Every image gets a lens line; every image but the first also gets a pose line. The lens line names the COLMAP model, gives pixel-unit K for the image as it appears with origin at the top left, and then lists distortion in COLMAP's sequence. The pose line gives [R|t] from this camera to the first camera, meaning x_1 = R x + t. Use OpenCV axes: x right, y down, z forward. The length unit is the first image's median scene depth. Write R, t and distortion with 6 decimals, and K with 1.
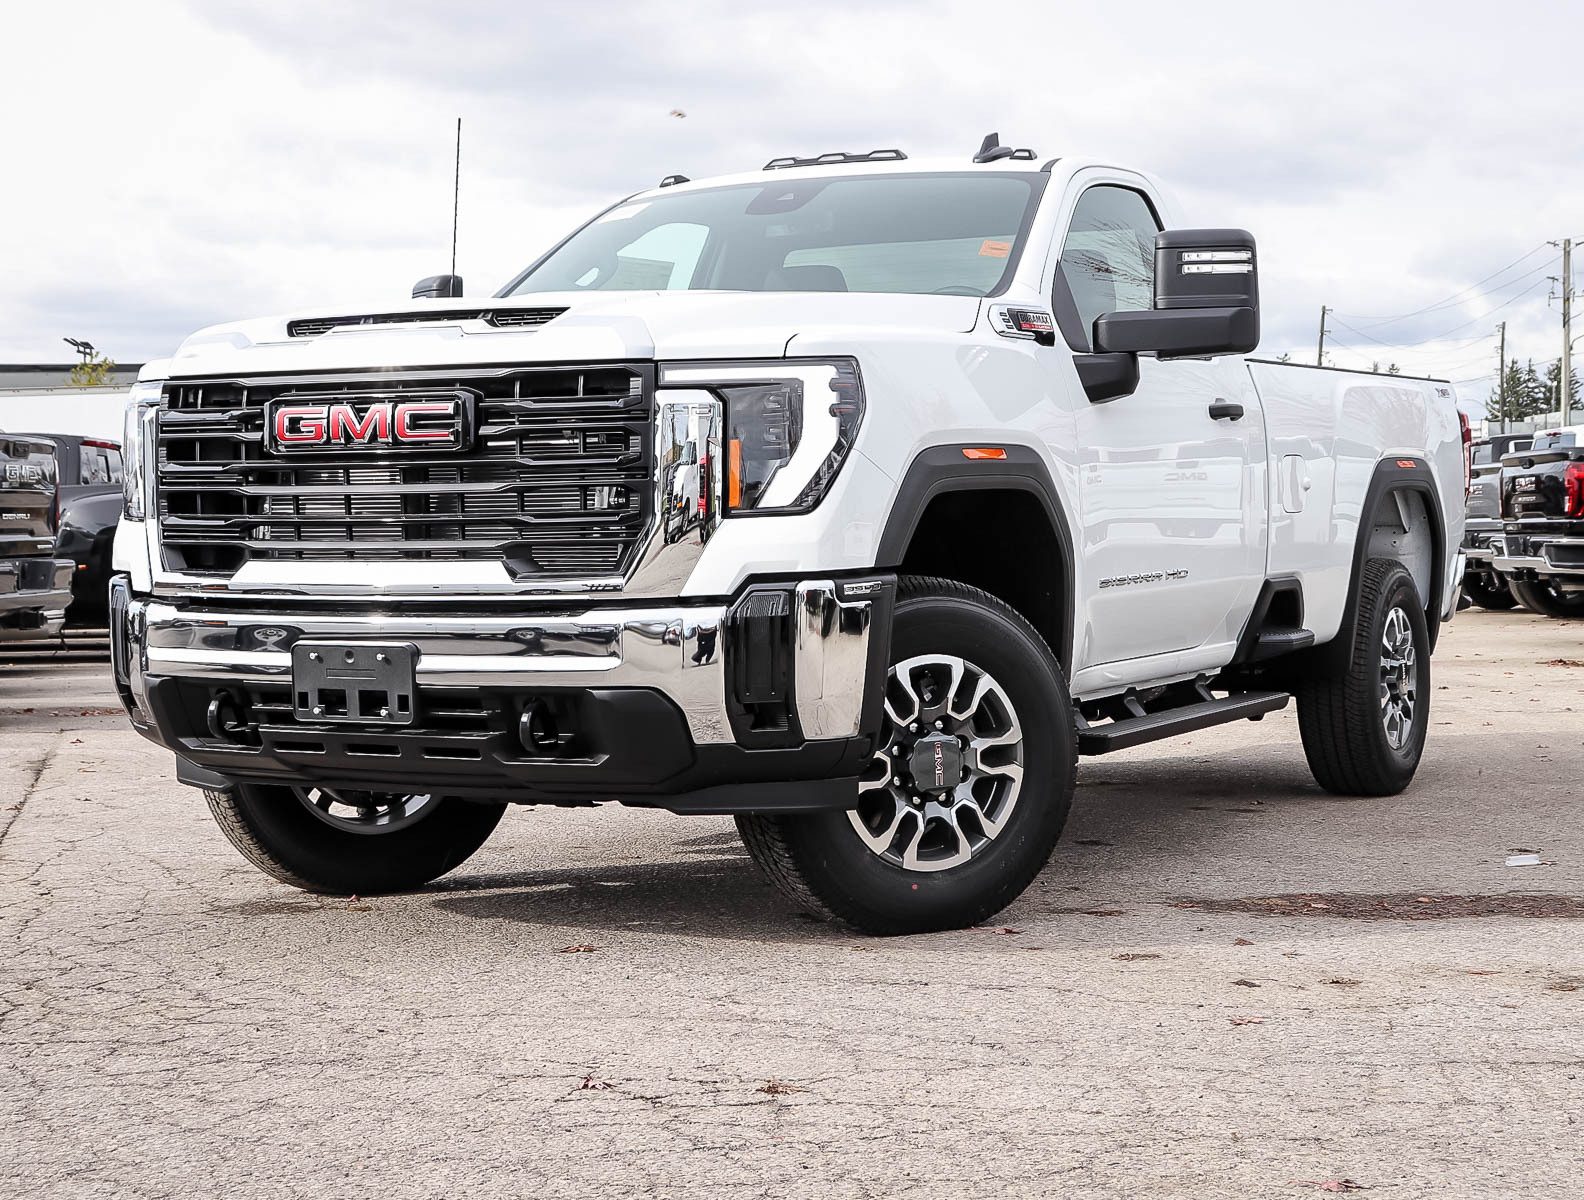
lens RADIAL K [[2910.2, 0, 792.0], [0, 2910.2, 600.0], [0, 0, 1]] dist [0.068987, 0.204310]
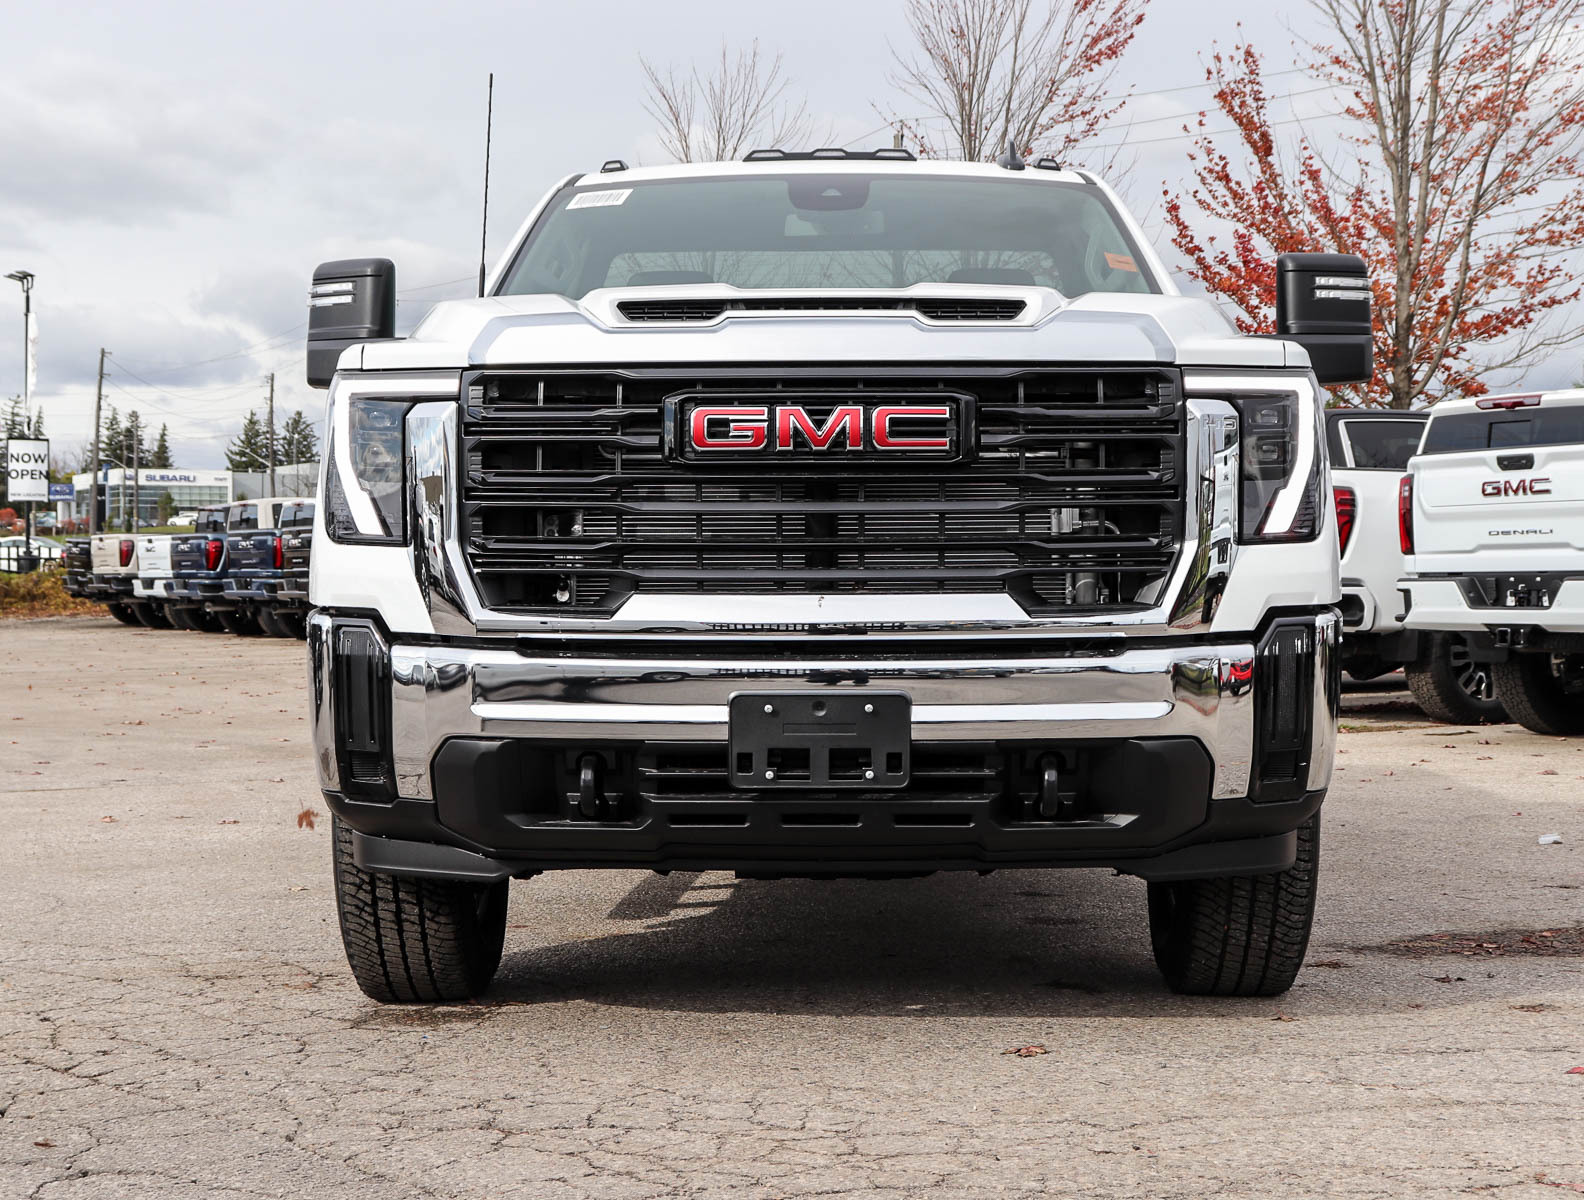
lens RADIAL K [[2910.2, 0, 792.0], [0, 2910.2, 600.0], [0, 0, 1]] dist [0.068987, 0.204310]
pose [[0.882232, 0.000089, 0.470815, -0.544579], [0.008401, 0.999838, -0.015932, 0.001765], [-0.470740, 0.018011, 0.882088, 0.269494]]
